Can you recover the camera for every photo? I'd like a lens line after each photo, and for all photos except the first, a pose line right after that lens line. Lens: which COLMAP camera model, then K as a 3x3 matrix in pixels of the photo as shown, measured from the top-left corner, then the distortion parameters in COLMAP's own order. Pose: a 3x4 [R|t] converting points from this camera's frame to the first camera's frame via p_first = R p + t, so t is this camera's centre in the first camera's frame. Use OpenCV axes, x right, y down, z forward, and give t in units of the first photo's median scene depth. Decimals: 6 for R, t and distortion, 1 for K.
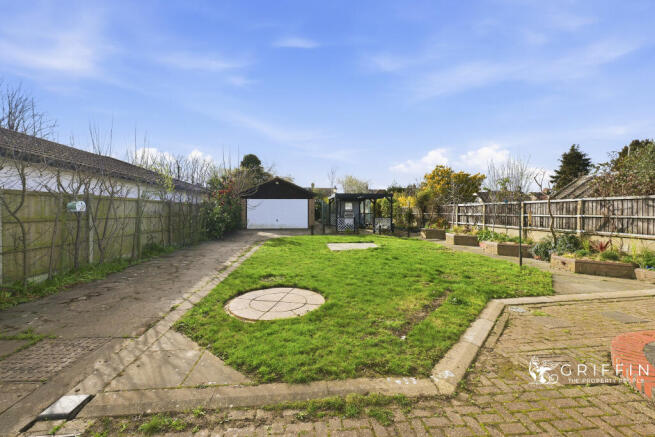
lens RADIAL K [[289.4, 0, 327.5], [0, 289.4, 218.5], [0, 0, 1]] dist [0.029608, 0.000339]
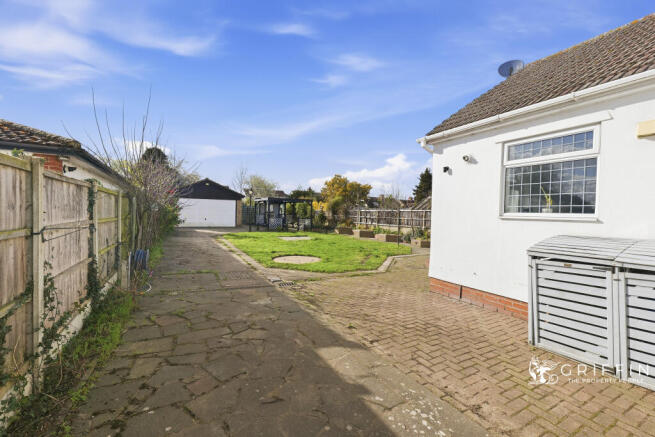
lens RADIAL K [[289.4, 0, 327.5], [0, 289.4, 218.5], [0, 0, 1]] dist [0.029608, 0.000339]
pose [[0.935473, 0.016868, 0.352994, -0.217145], [-0.016676, 0.999855, -0.003584, 0.001646], [-0.353003, -0.002534, 0.935619, -0.296458]]
